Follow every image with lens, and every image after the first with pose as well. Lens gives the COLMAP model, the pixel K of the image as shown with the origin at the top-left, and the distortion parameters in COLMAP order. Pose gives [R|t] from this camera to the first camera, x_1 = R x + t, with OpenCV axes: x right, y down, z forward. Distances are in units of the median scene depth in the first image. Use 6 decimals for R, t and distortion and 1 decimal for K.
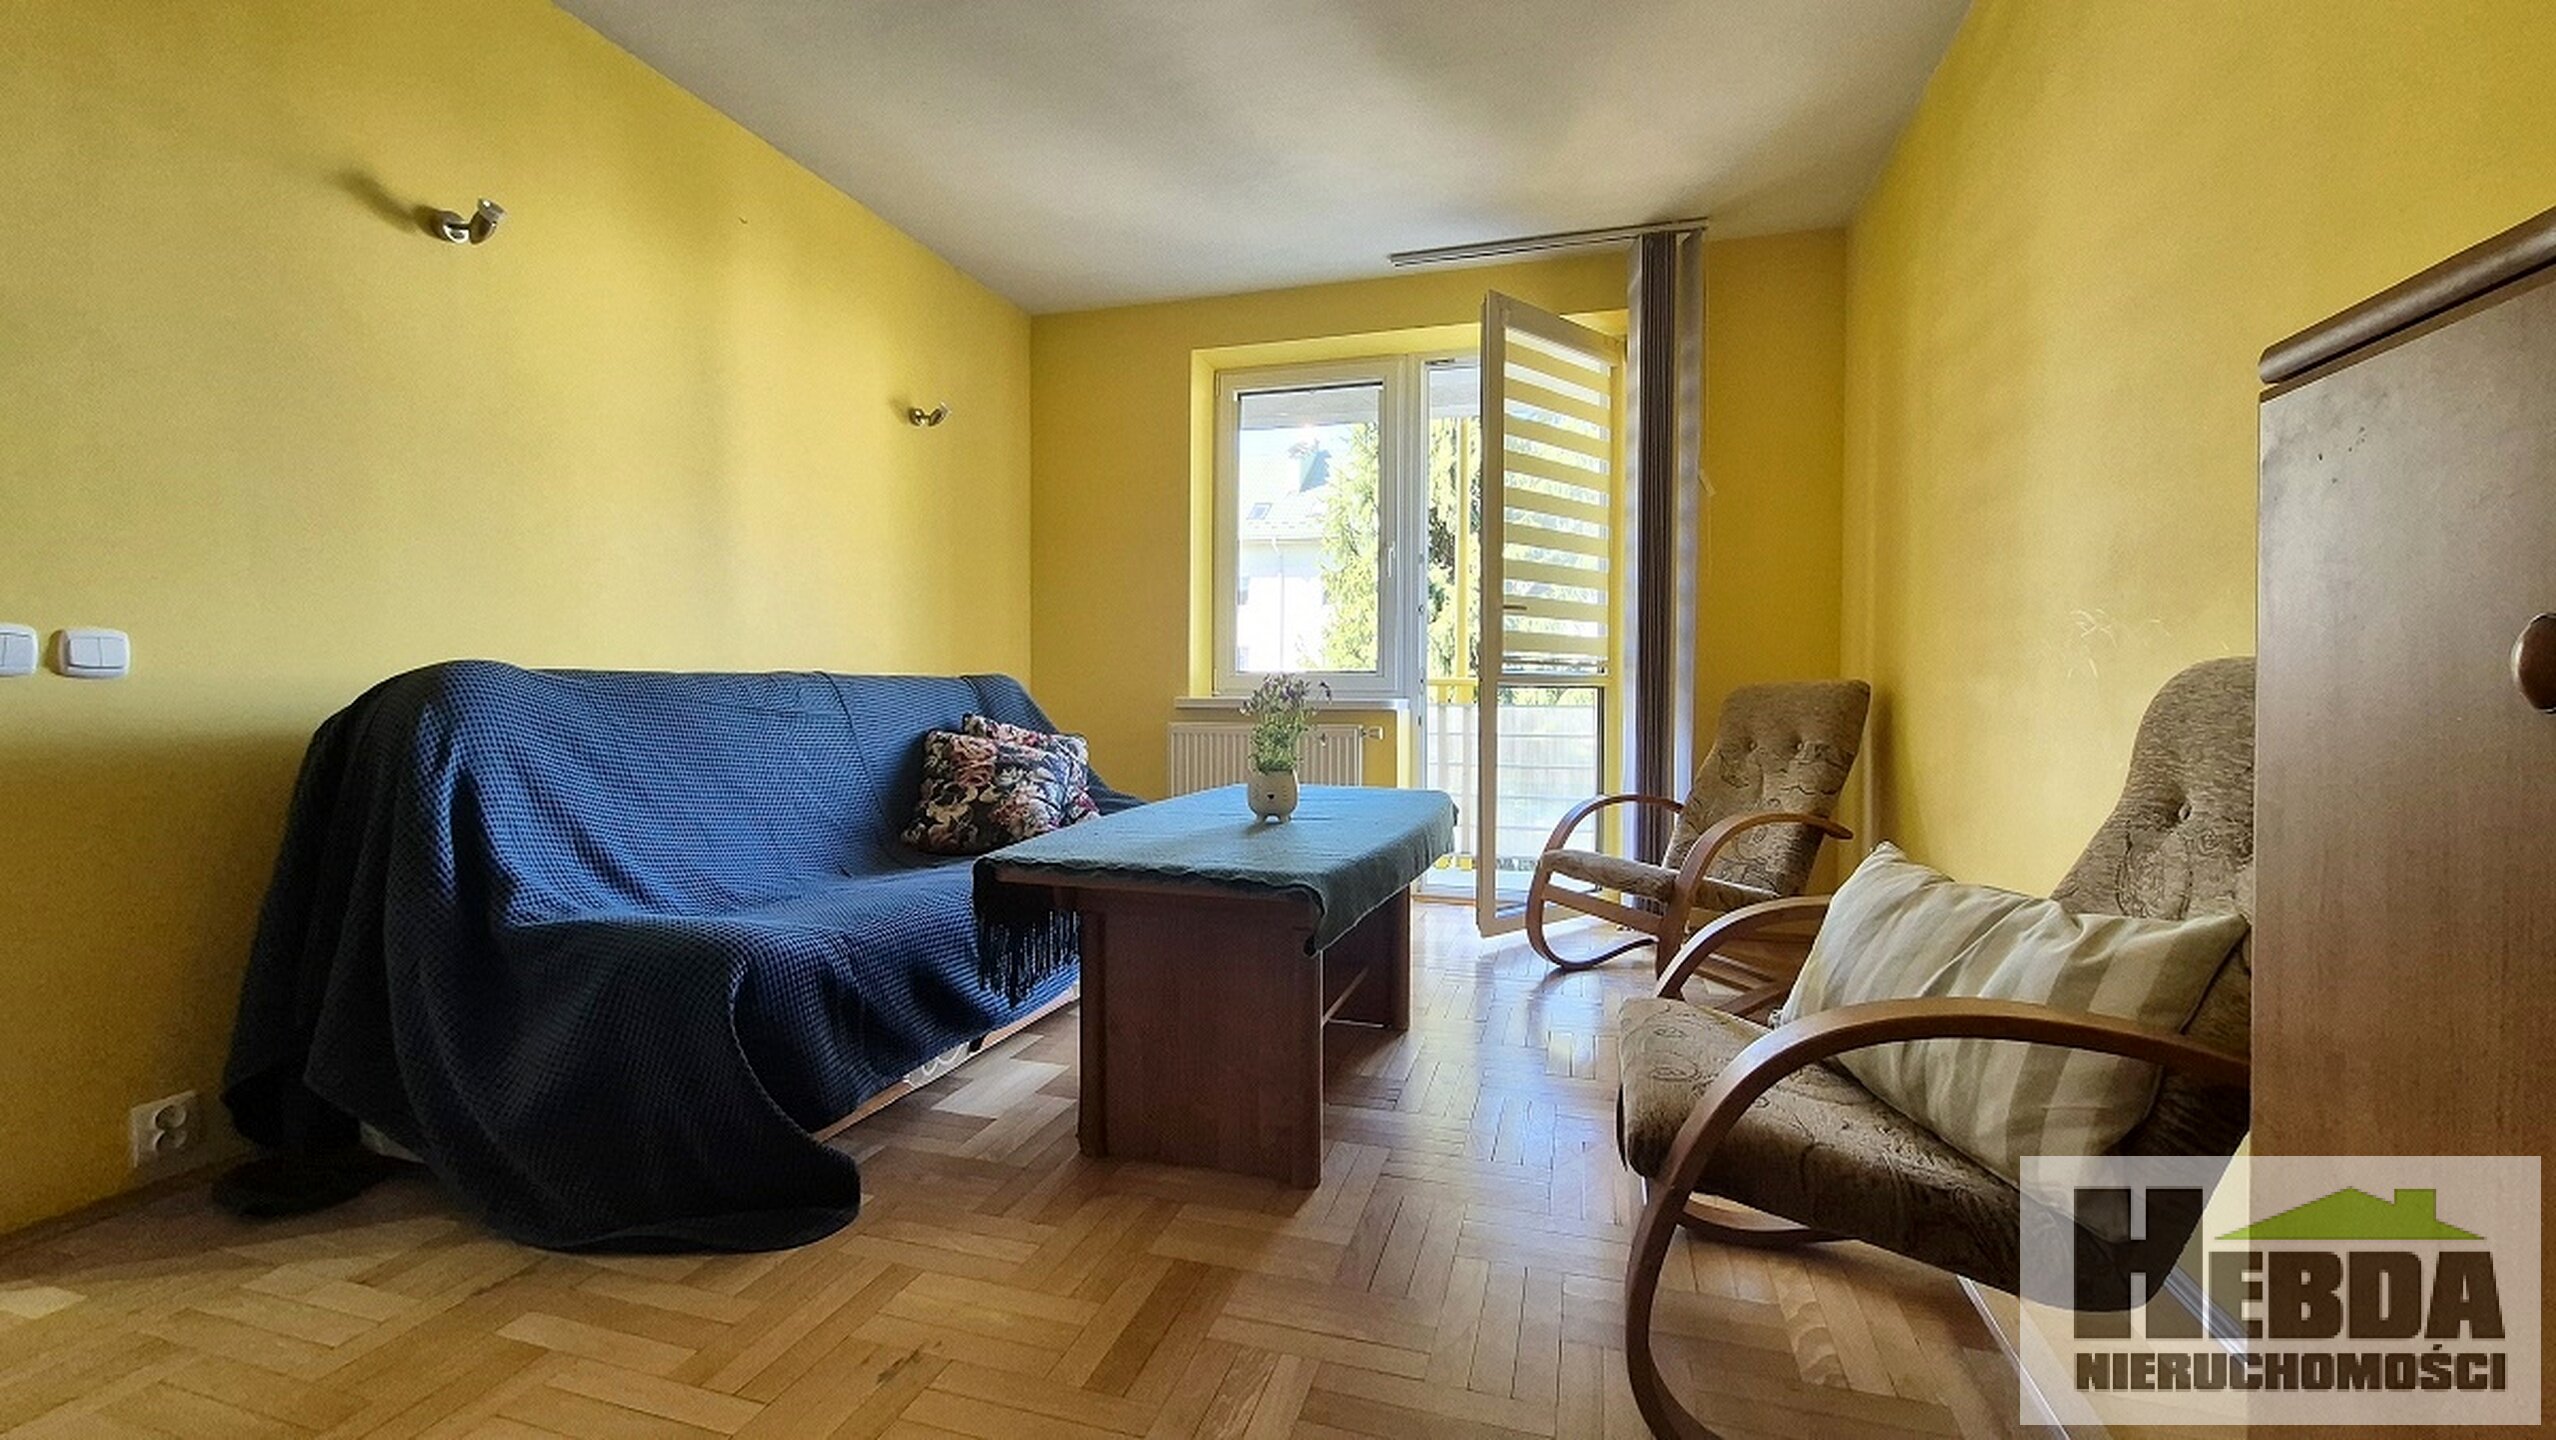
lens RADIAL K [[1007.8, 0, 1291.2], [0, 1007.8, 703.2], [0, 0, 1]] dist [-0.002058, 0.000020]
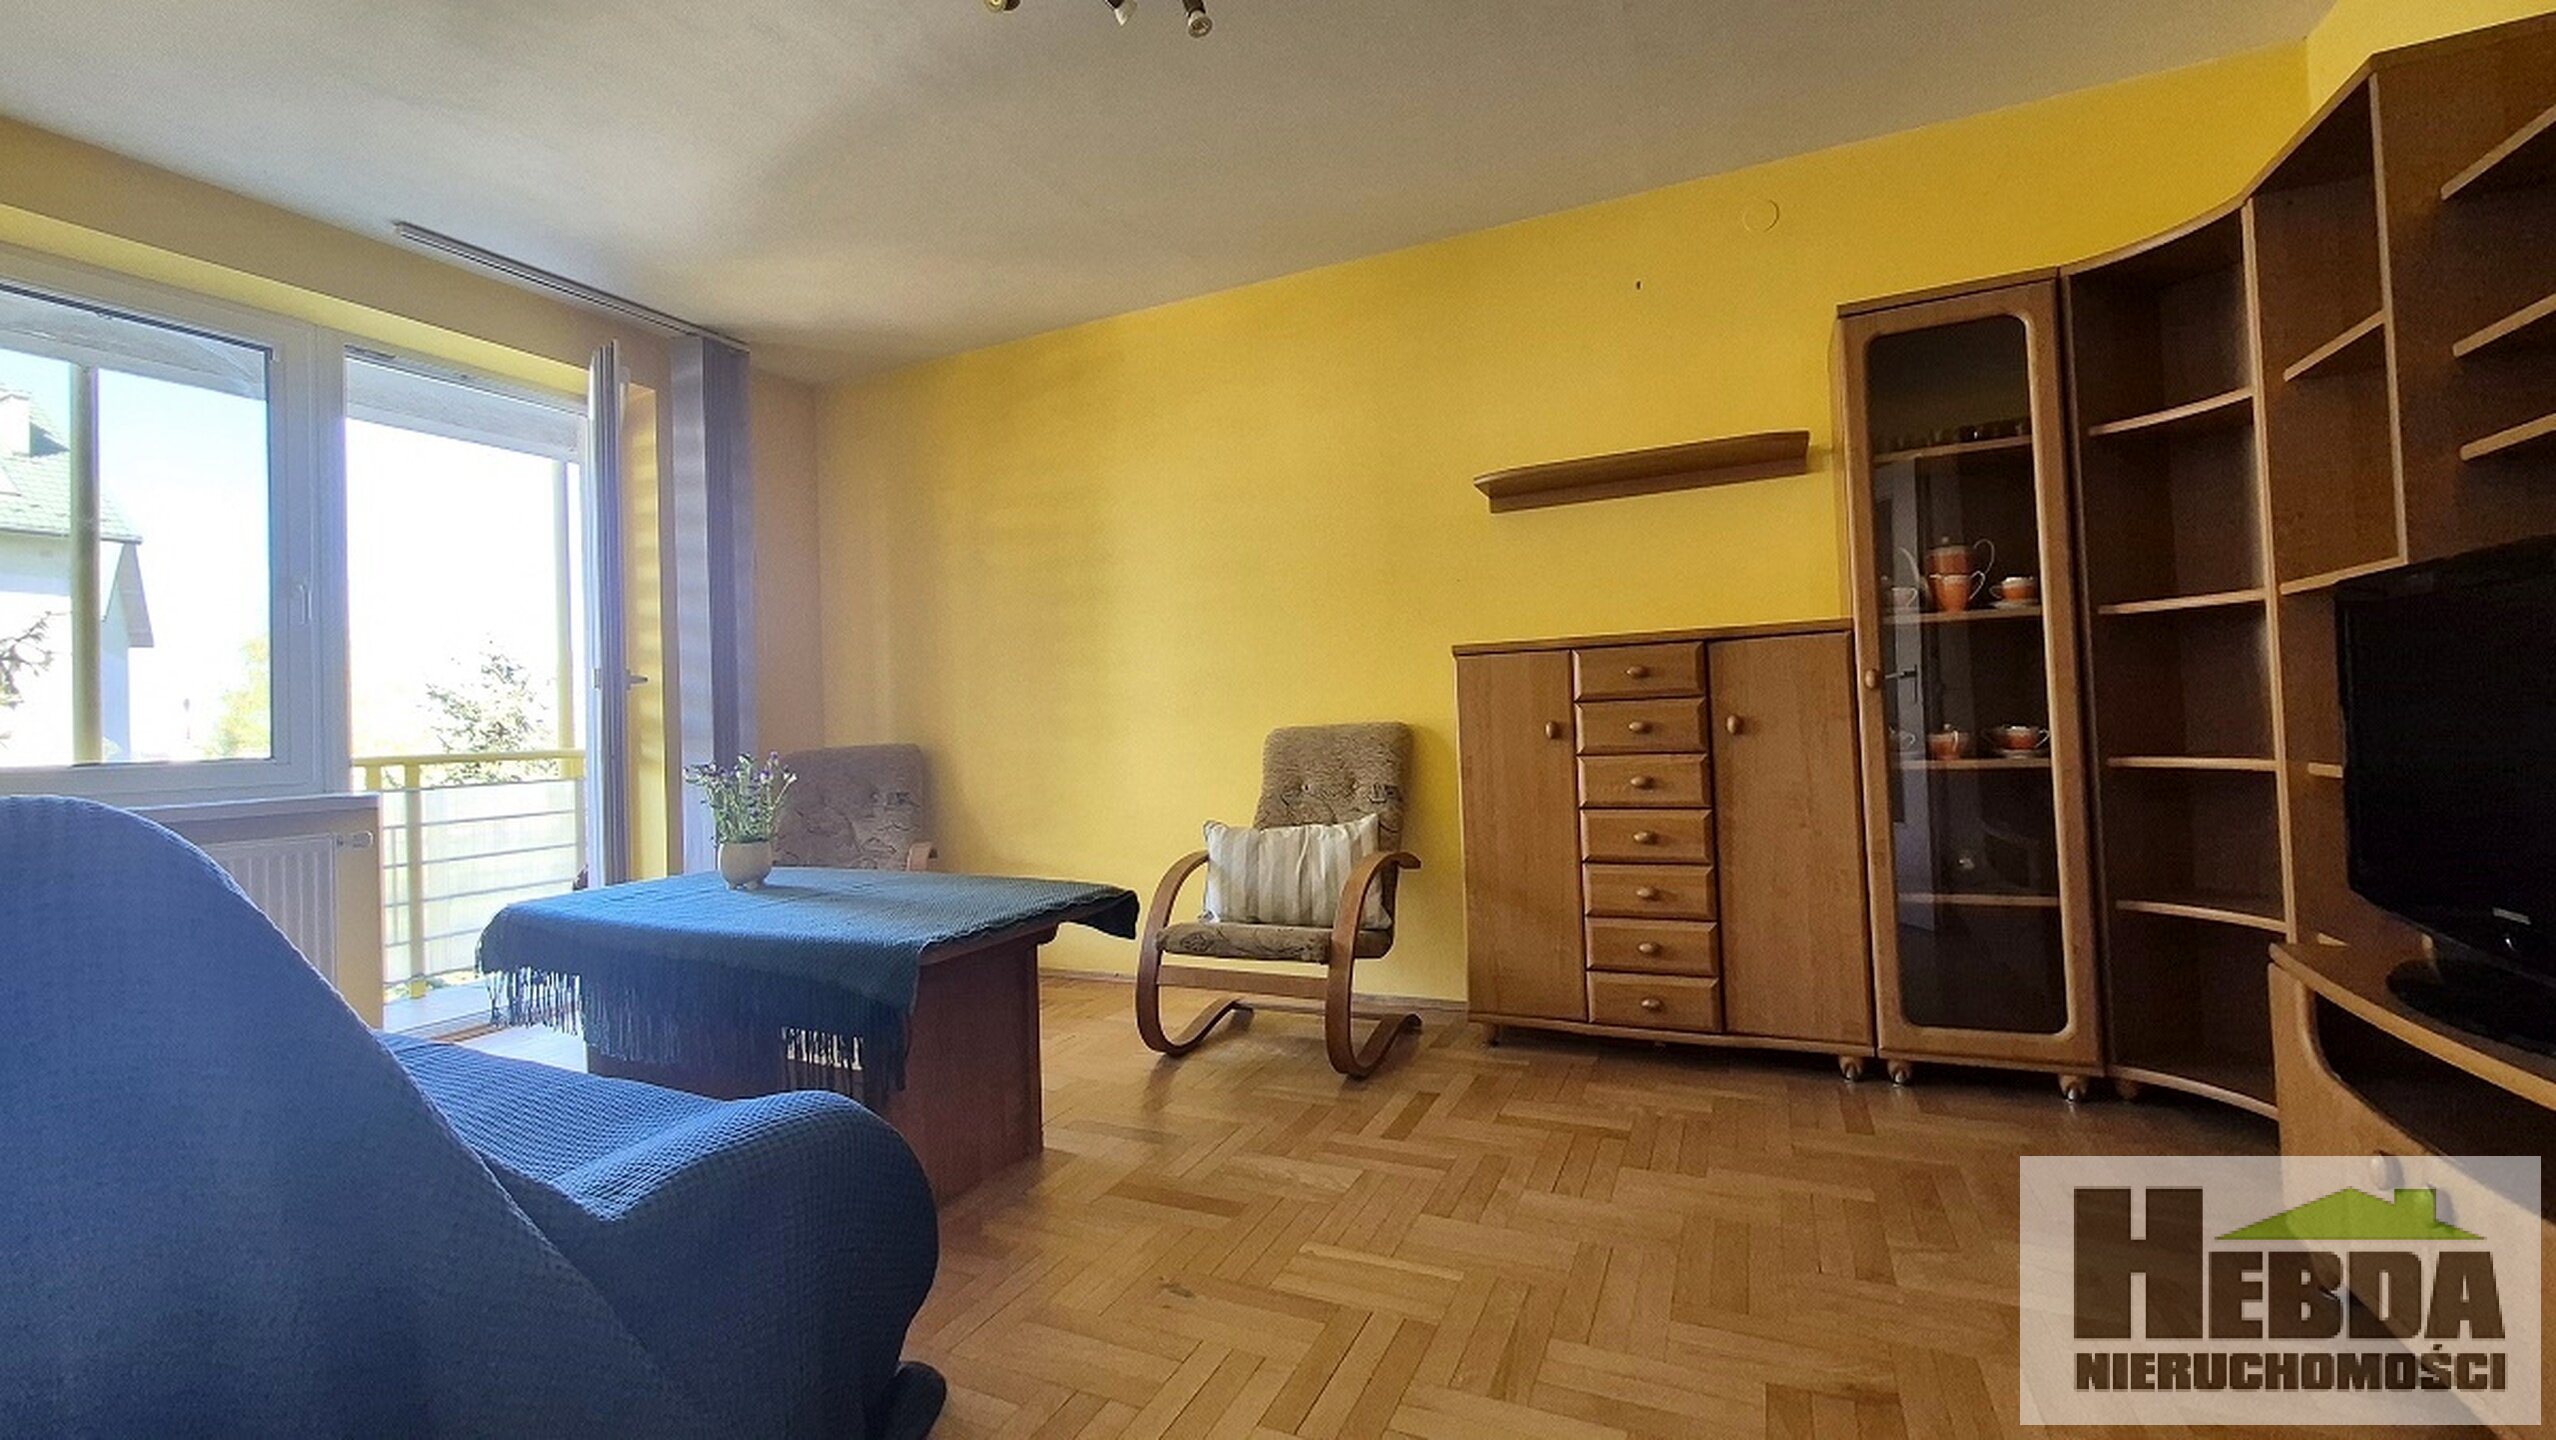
lens RADIAL K [[1007.8, 0, 1285.1], [0, 1007.8, 711.5], [0, 0, 1]] dist [-0.002058, 0.000020]
pose [[0.165783, 0.009485, 0.986117, -0.638921], [0.053692, 0.998384, -0.018630, -0.012784], [-0.984699, 0.056035, 0.165006, 0.245683]]
